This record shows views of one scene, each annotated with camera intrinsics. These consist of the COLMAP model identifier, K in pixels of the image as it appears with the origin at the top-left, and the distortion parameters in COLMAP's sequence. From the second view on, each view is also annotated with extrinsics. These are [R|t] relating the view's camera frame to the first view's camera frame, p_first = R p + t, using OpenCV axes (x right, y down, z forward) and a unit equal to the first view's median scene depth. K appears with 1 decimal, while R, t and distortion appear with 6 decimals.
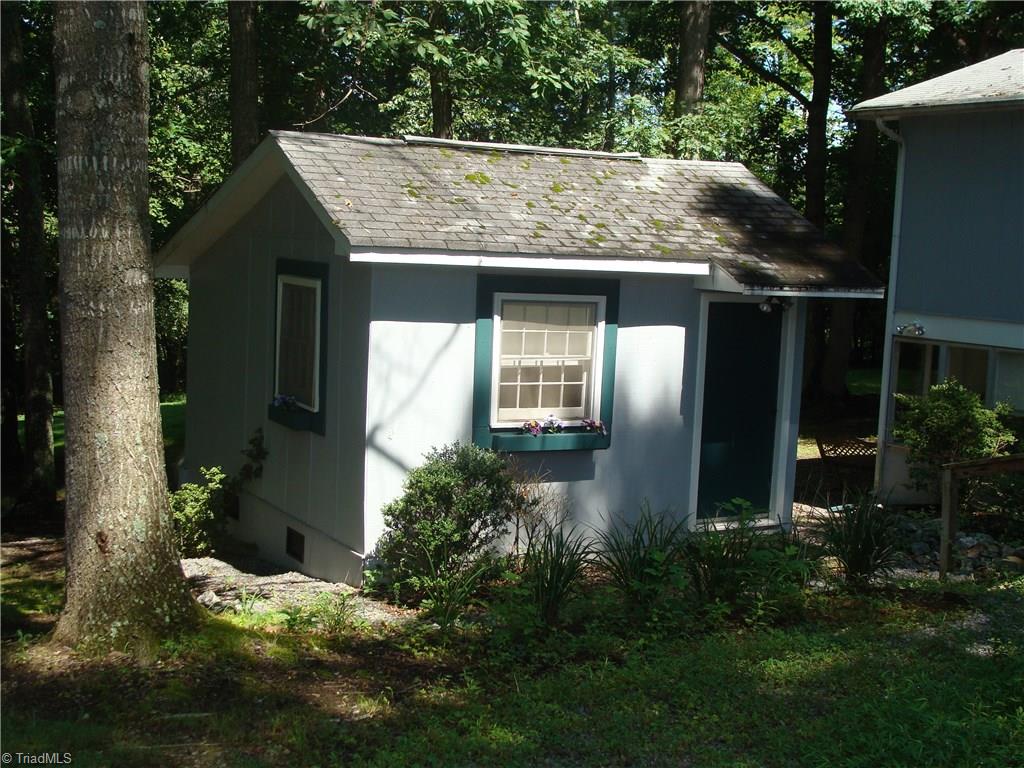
lens RADIAL K [[1393.4, 0, 512.0], [0, 1393.4, 384.0], [0, 0, 1]] dist [-0.005061, -0.006833]
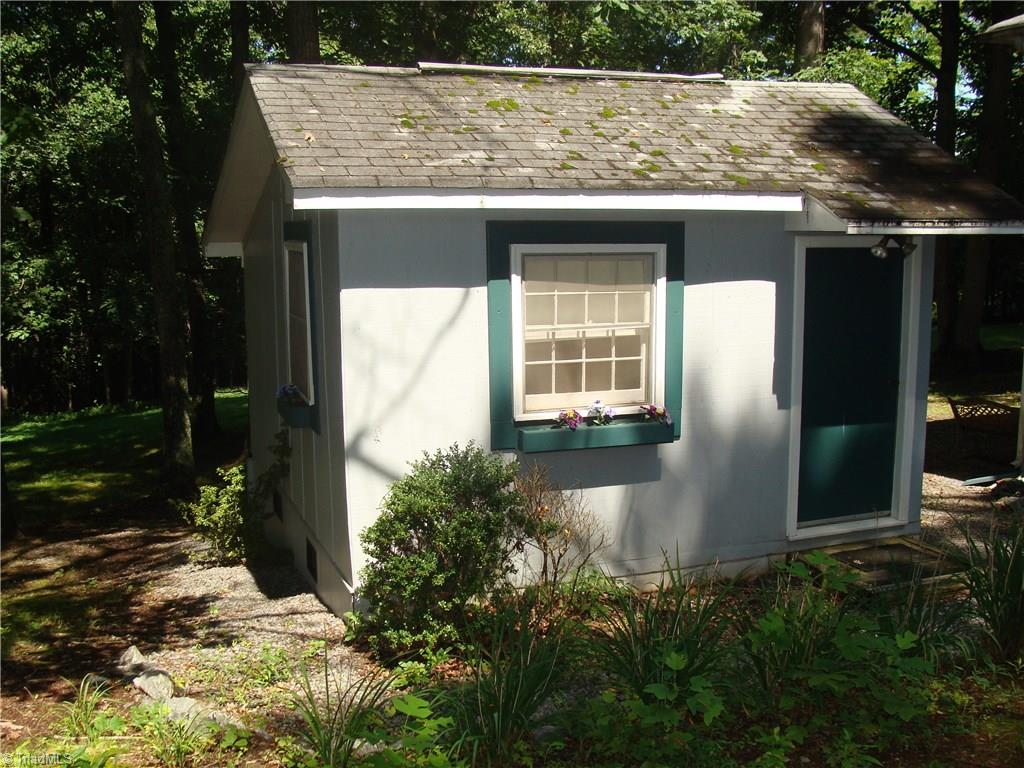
lens RADIAL K [[1130.2, 0, 511.8], [0, 1130.2, 428.5], [0, 0, 1]] dist [-0.147901, 0.213600]
pose [[0.986629, -0.024905, -0.161071, 0.080071], [0.036130, 0.997089, 0.067142, -0.006229], [0.158930, -0.072064, 0.984656, 0.364629]]
